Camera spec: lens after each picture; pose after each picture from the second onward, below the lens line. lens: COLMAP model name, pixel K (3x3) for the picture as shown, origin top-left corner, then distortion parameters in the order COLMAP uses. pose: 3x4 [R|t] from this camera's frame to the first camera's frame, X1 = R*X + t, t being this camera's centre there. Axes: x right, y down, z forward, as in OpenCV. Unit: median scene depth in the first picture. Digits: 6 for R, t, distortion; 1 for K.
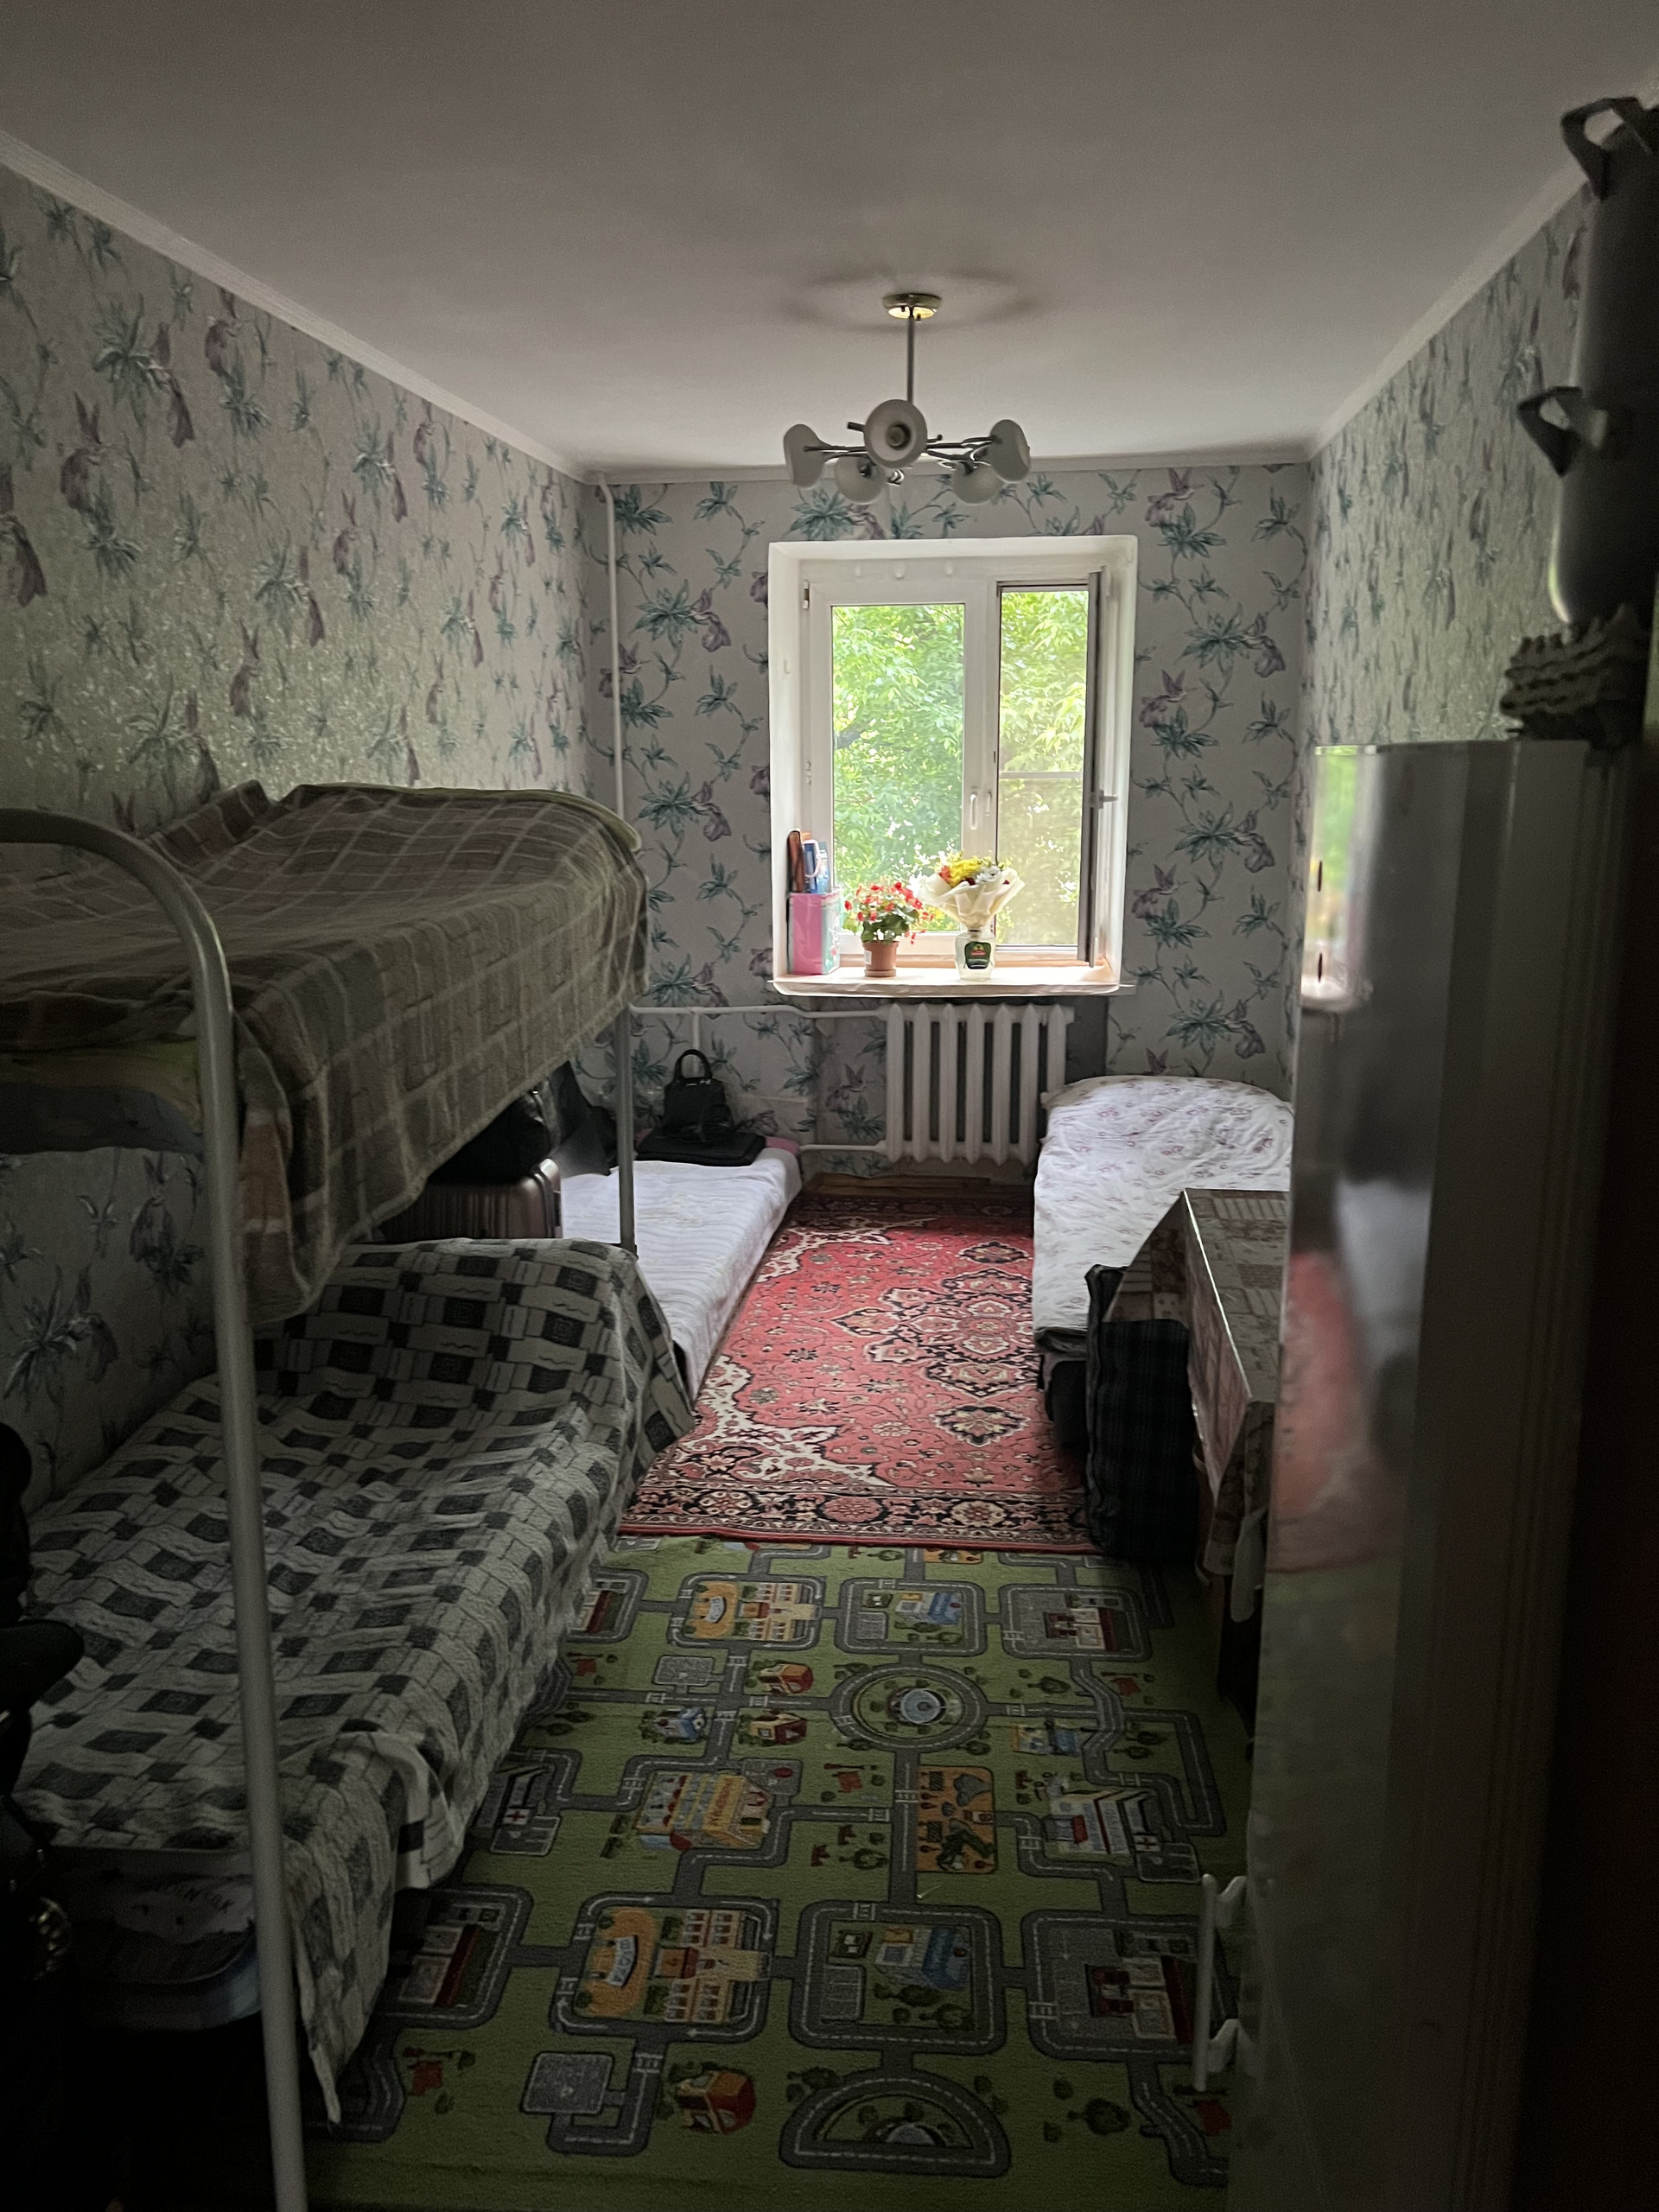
lens RADIAL K [[1696.9, 0, 832.6], [0, 1696.9, 1105.6], [0, 0, 1]] dist [0.043927, -0.001122]
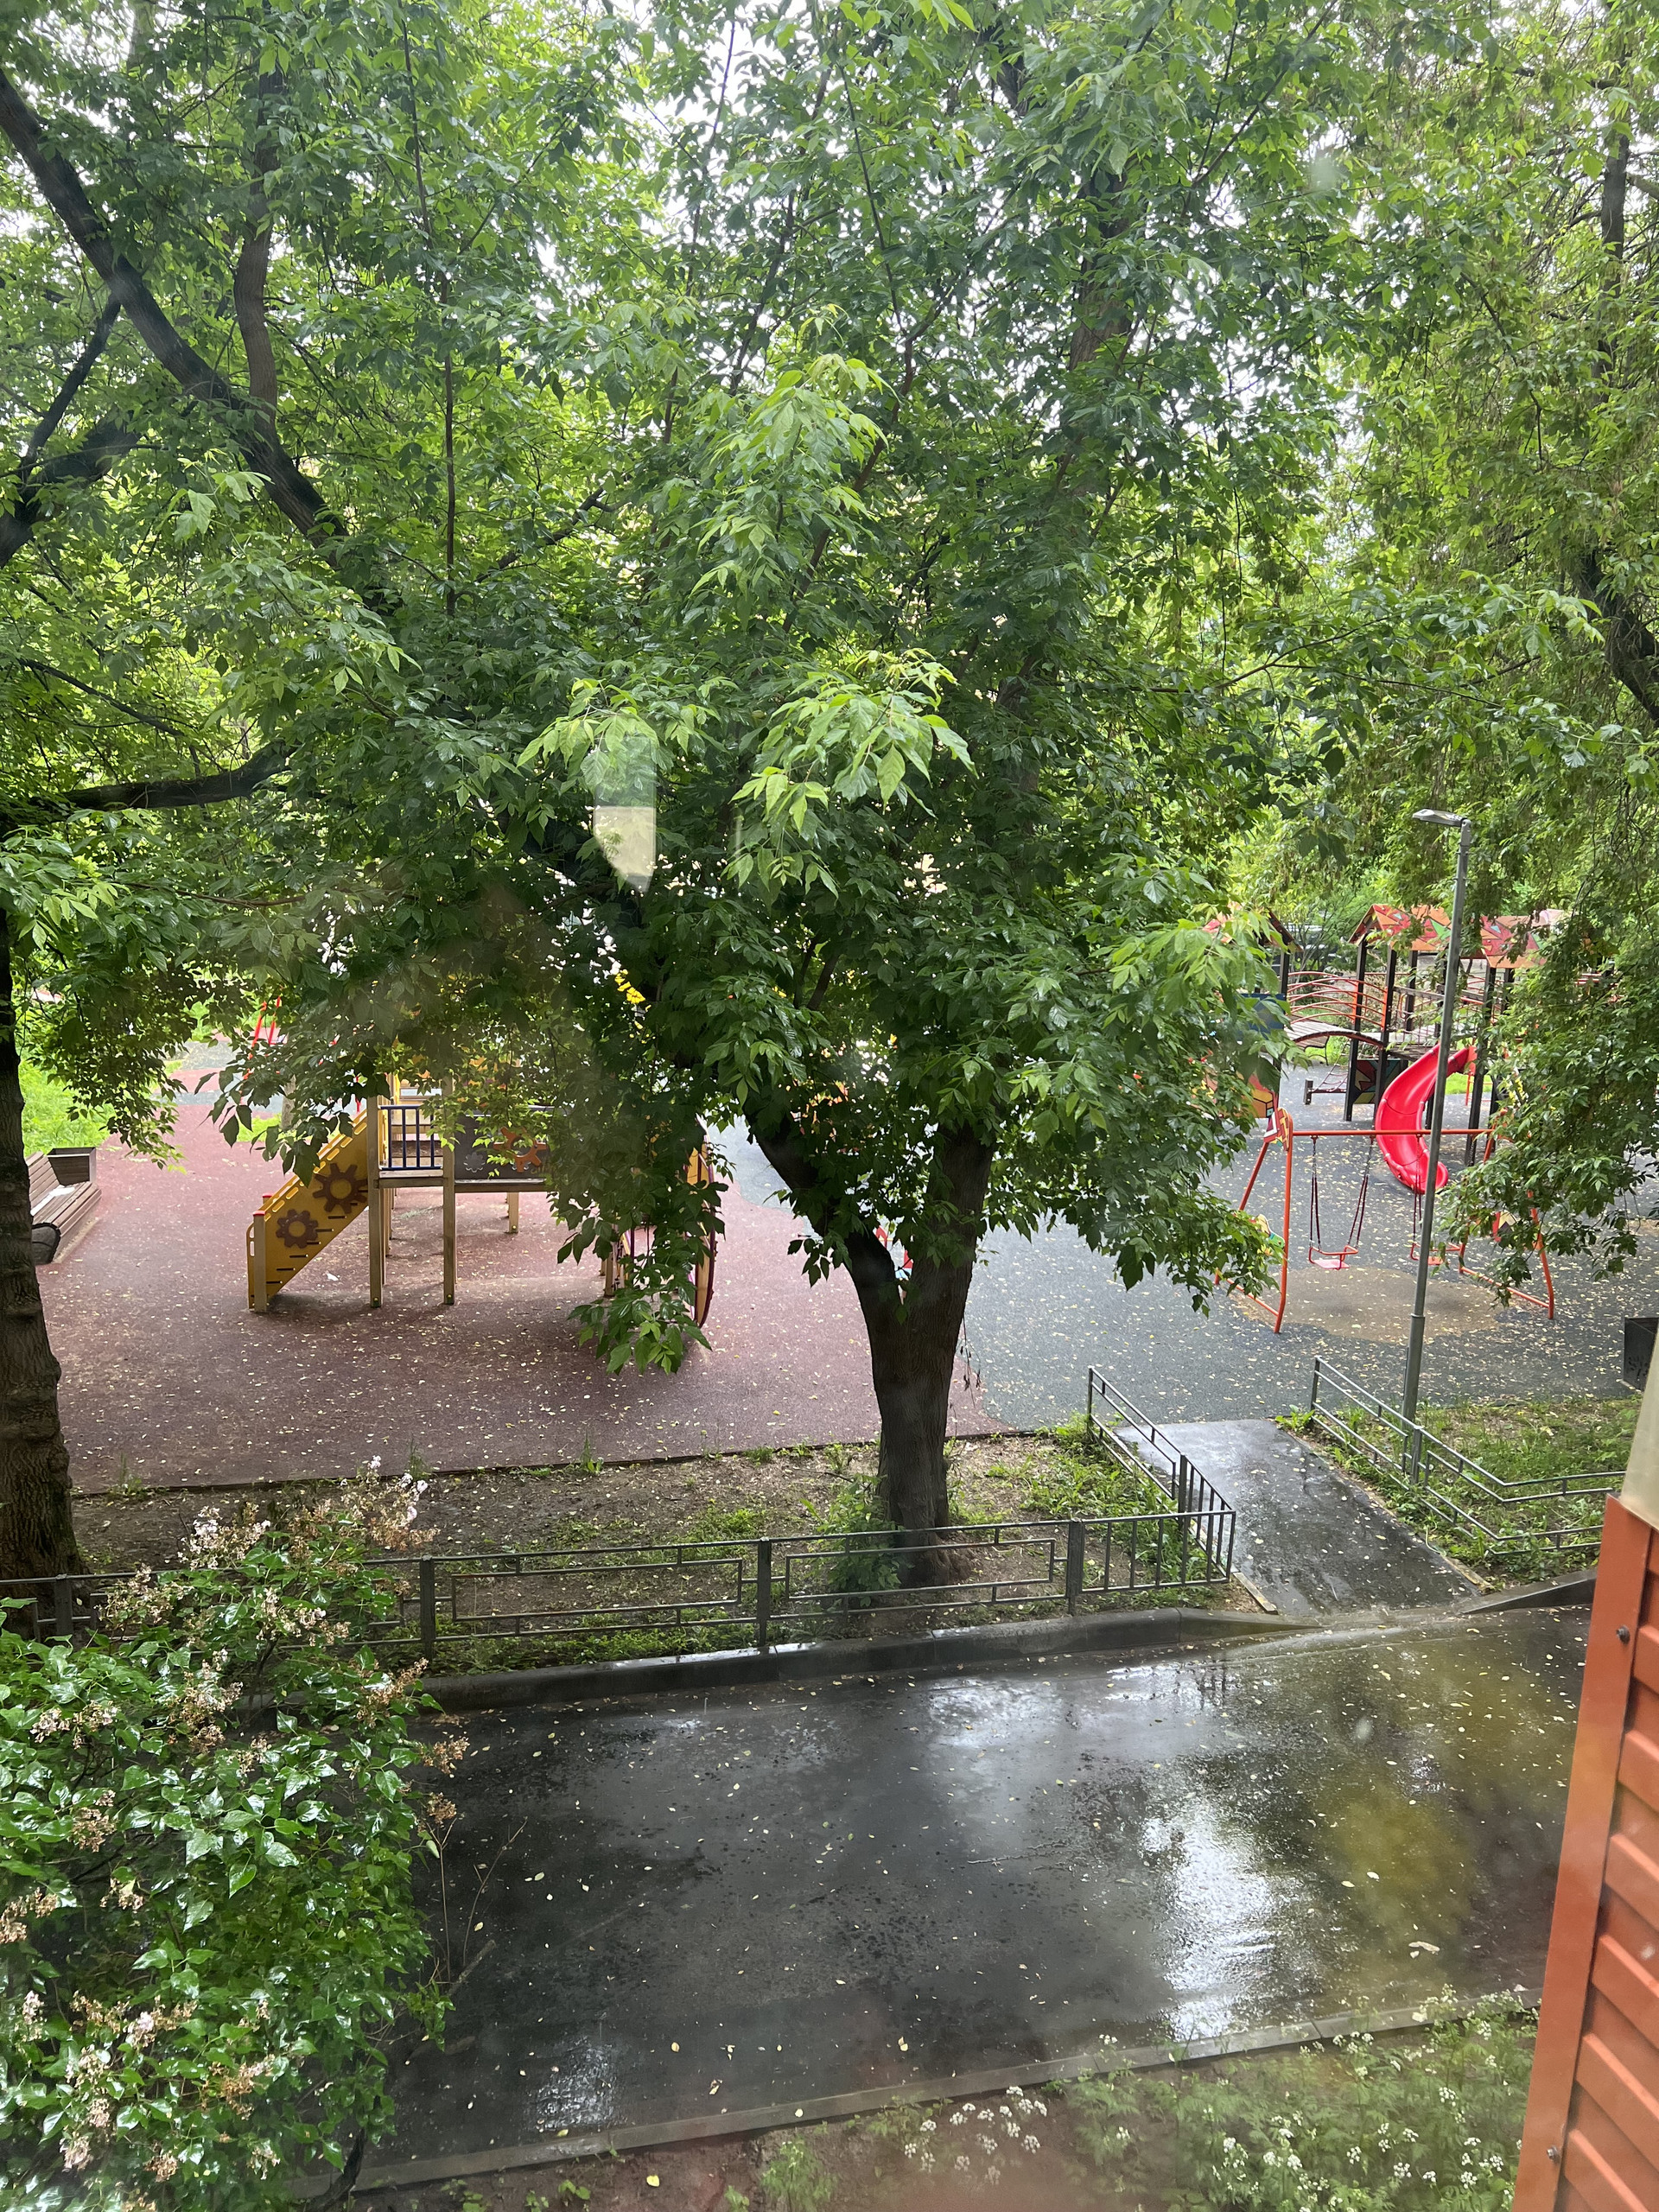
lens RADIAL K [[1696.9, 0, 831.5], [0, 1696.9, 1107.3], [0, 0, 1]] dist [0.043927, -0.001122]
pose [[0.944979, -0.021568, 0.326419, 0.004984], [0.032386, 0.999090, -0.027743, -0.077706], [-0.325524, 0.036788, 0.944818, 0.368345]]
